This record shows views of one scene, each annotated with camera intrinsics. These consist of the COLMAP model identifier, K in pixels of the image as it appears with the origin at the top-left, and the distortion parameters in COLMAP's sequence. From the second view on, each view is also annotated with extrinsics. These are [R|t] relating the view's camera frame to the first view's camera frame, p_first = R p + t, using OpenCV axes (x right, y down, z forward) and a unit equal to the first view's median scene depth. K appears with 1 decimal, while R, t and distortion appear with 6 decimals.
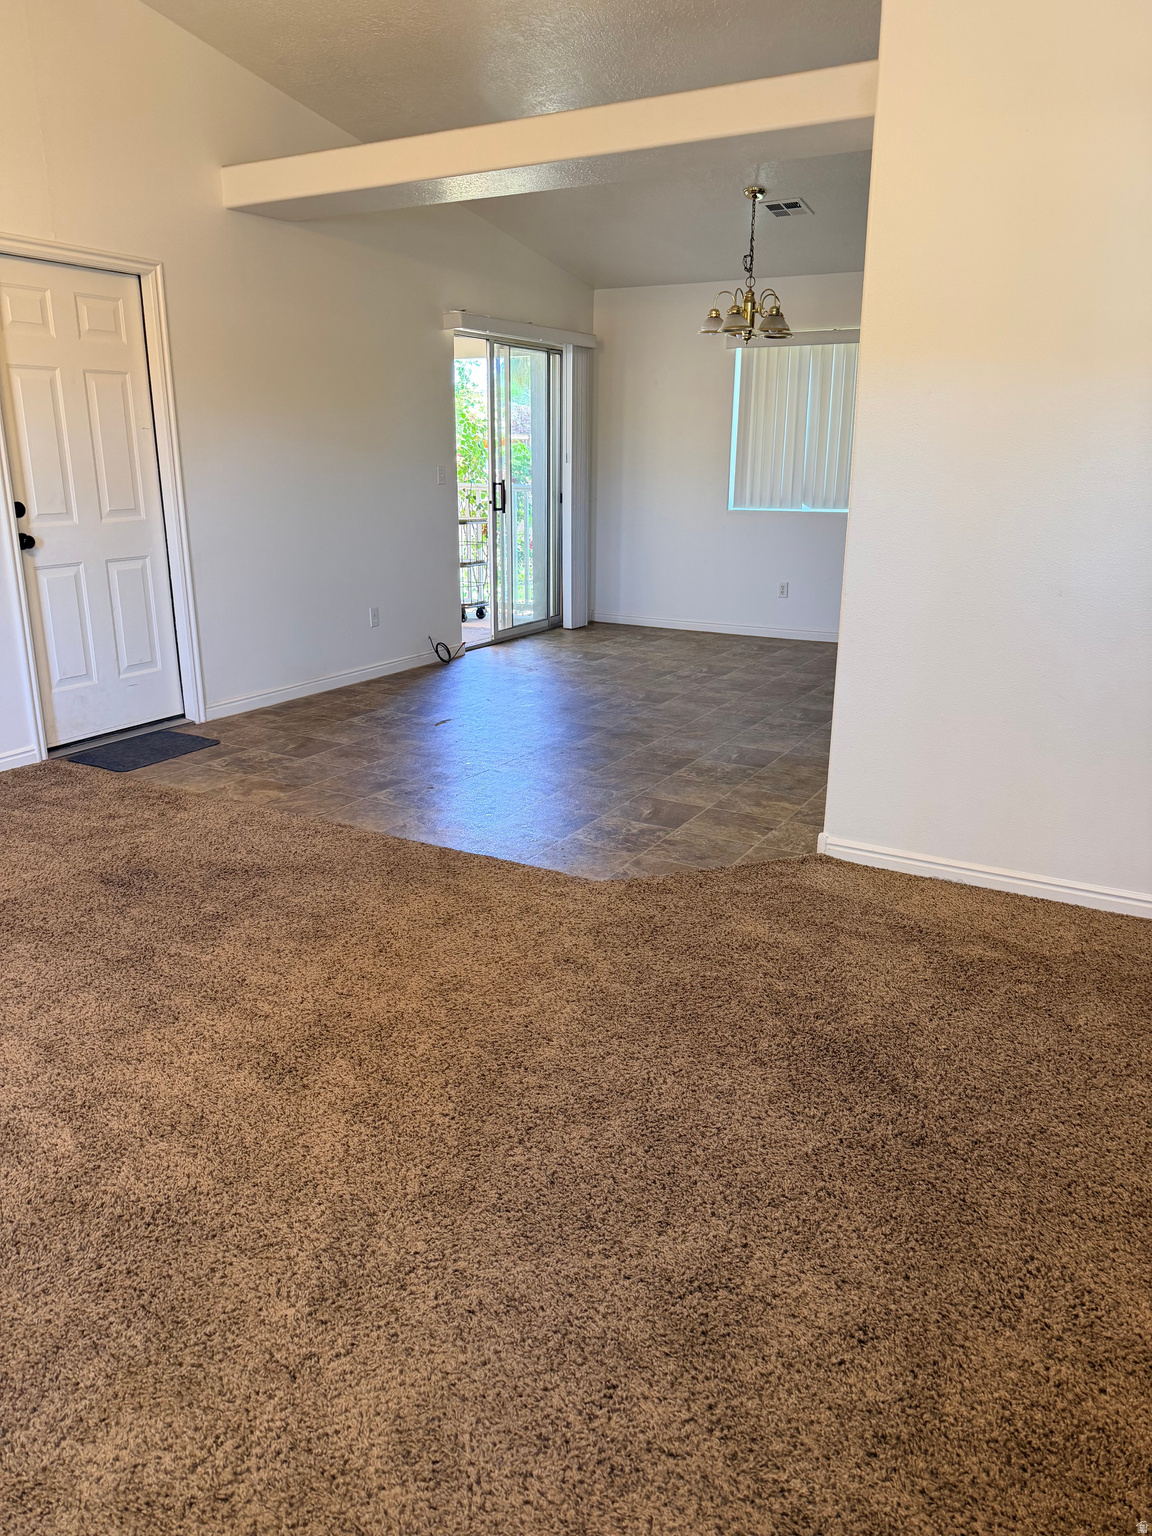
lens RADIAL K [[1081.9, 0, 590.9], [0, 1081.9, 764.2], [0, 0, 1]] dist [0.028745, -0.052922]
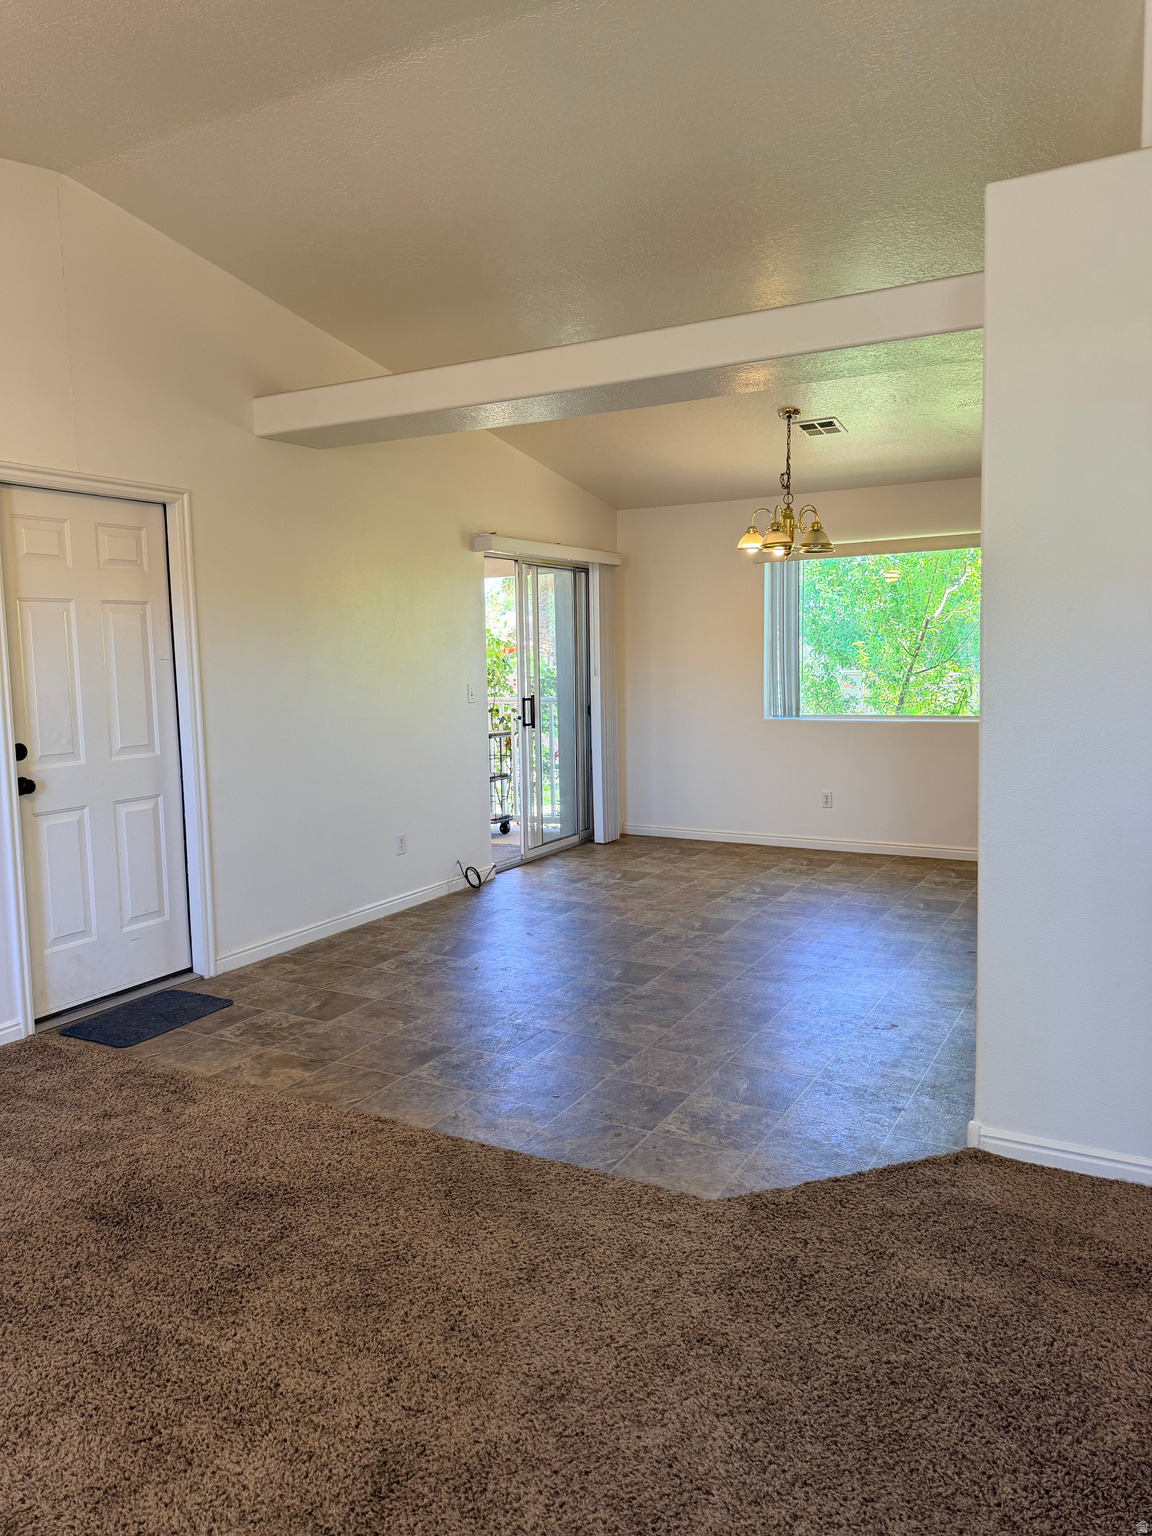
lens RADIAL K [[1081.9, 0, 606.6], [0, 1081.9, 753.3], [0, 0, 1]] dist [0.028745, -0.052922]
pose [[0.999464, -0.027383, 0.017963, -0.057224], [0.030238, 0.982256, -0.185089, -0.053298], [-0.012575, 0.185533, 0.982558, 0.109120]]
